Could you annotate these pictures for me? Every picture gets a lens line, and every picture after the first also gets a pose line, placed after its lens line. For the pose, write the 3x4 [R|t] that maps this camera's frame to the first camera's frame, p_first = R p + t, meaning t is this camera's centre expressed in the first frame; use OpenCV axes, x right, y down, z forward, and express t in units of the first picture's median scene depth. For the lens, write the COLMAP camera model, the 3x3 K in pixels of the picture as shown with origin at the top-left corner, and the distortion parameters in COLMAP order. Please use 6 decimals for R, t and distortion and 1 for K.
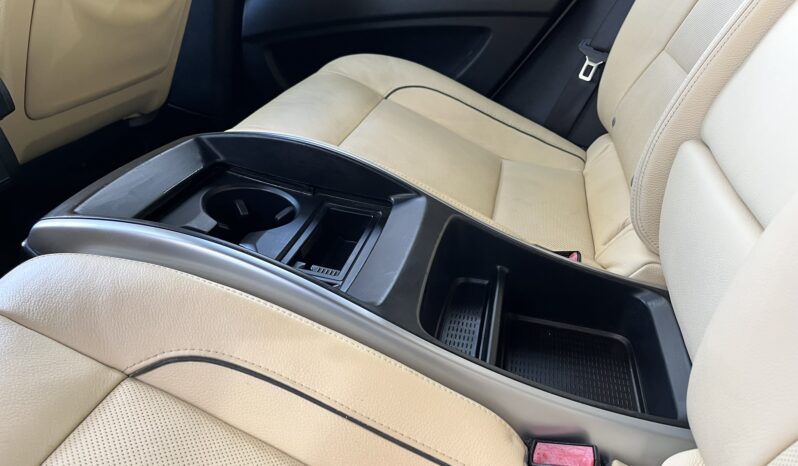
lens RADIAL K [[606.1, 0, 399.6], [0, 606.1, 237.6], [0, 0, 1]] dist [0.039633, -0.015421]
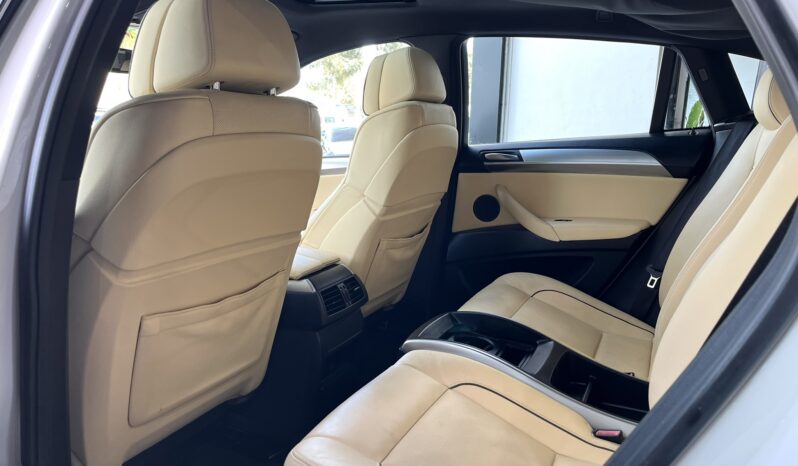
lens RADIAL K [[606.1, 0, 395.4], [0, 606.1, 233.7], [0, 0, 1]] dist [0.039633, -0.015421]
pose [[0.974247, -0.014999, -0.224982, -0.008781], [-0.057492, 0.948282, -0.312178, 0.200268], [0.218029, 0.317073, 0.922999, -0.901151]]
